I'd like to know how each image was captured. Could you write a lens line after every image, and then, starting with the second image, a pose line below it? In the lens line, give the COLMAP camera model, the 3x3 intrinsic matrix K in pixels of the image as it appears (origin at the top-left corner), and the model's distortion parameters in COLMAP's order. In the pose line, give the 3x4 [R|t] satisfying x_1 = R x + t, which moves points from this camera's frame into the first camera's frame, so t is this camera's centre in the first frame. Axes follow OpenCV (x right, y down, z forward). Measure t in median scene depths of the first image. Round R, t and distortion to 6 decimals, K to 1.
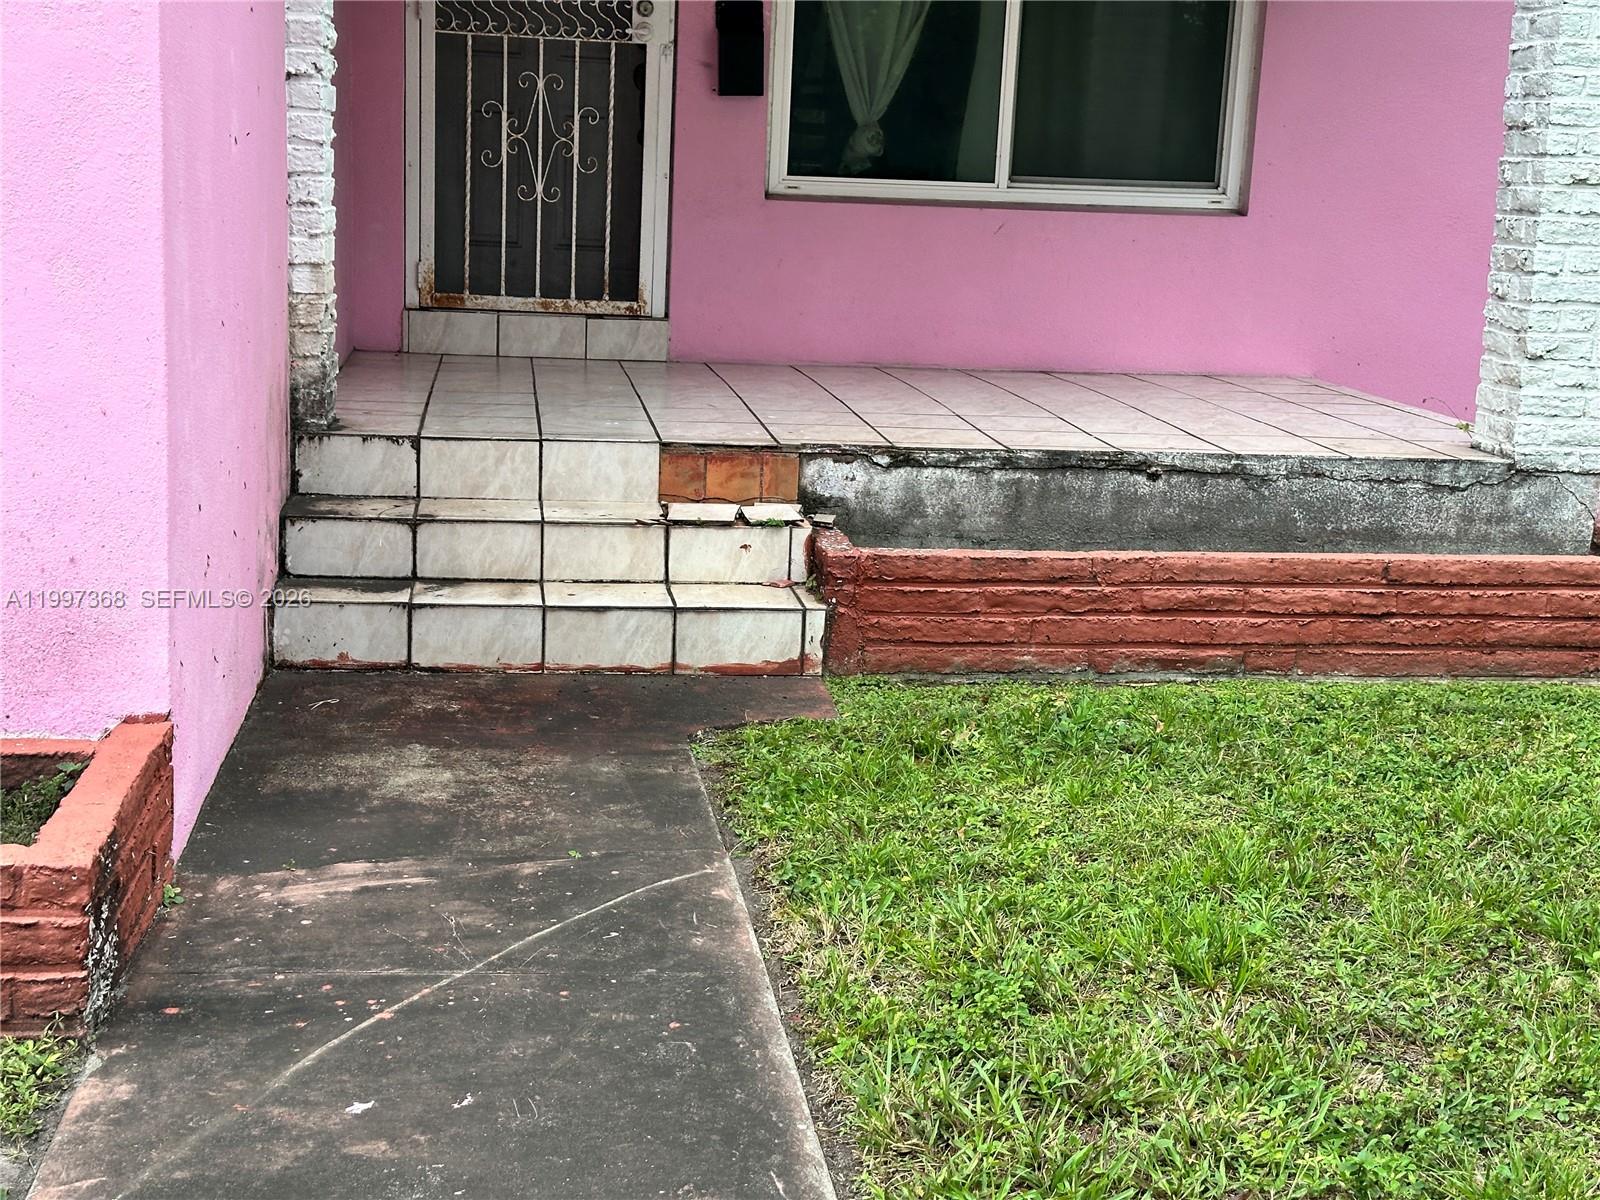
lens RADIAL K [[2243.2, 0, 800.0], [0, 2243.2, 600.0], [0, 0, 1]] dist [0.148525, -0.061173]
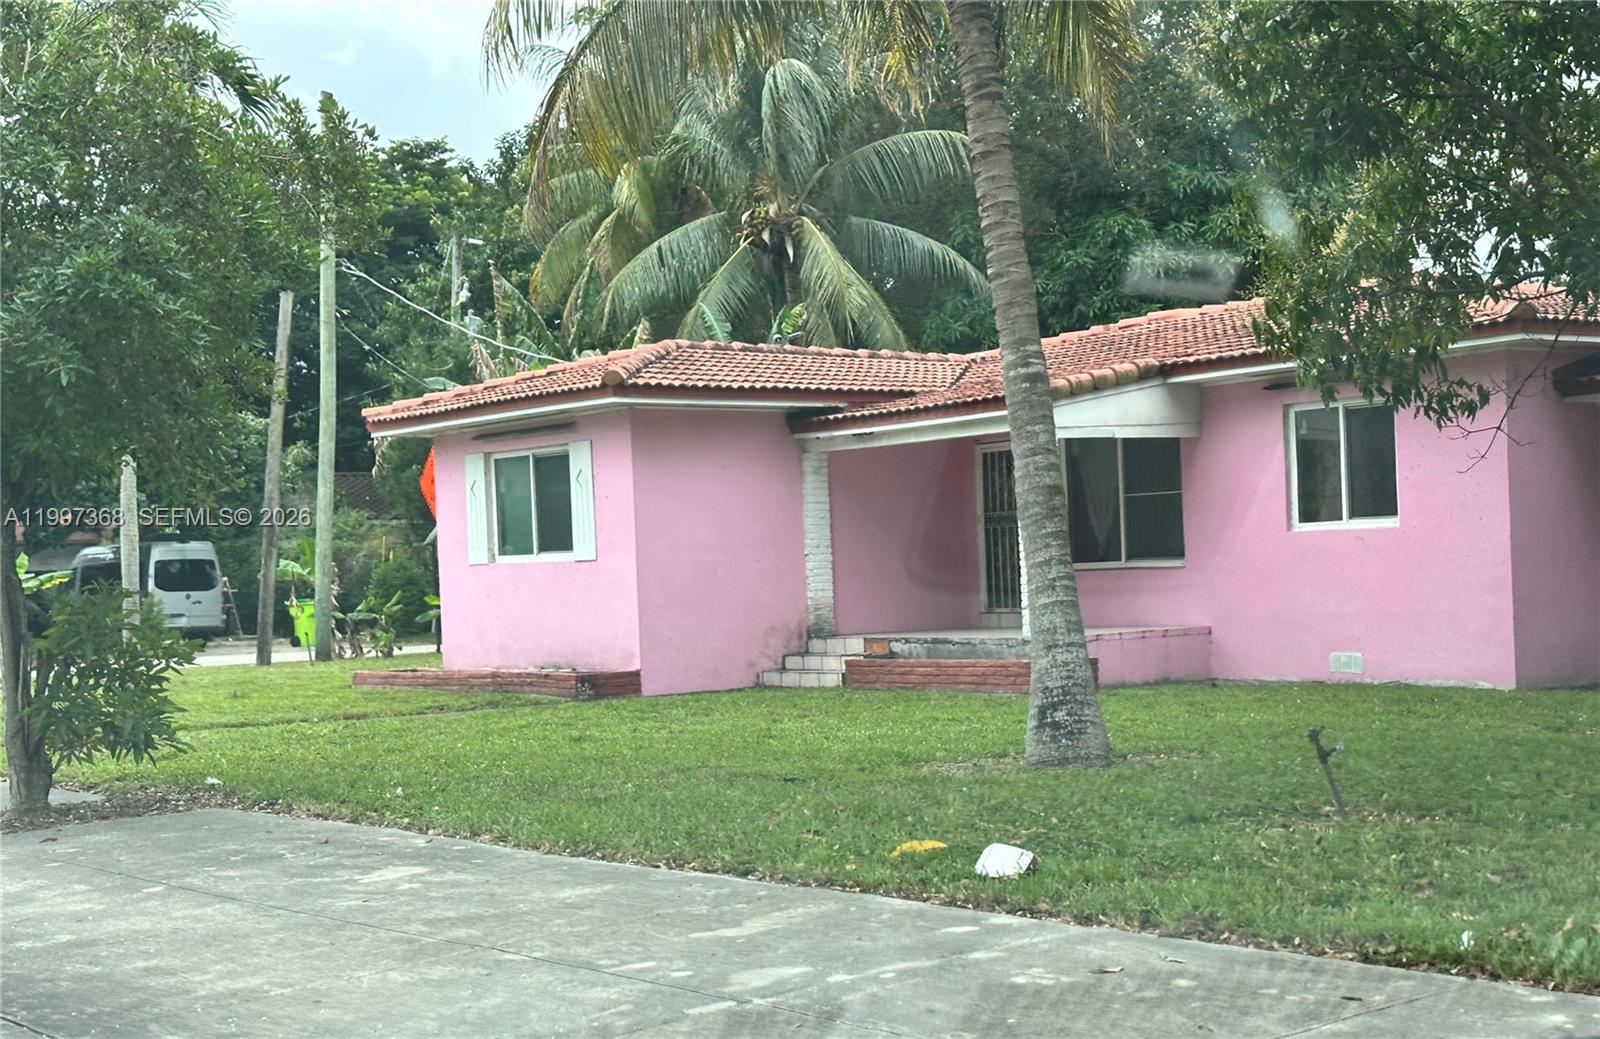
lens RADIAL K [[2304.8, 0, 800.0], [0, 2304.8, 519.5], [0, 0, 1]] dist [0.000434, -0.005034]
pose [[0.494078, -0.078206, -0.865893, 3.385019], [-0.109842, 0.982351, -0.151400, 0.347844], [0.862451, 0.169915, 0.476768, -1.040720]]
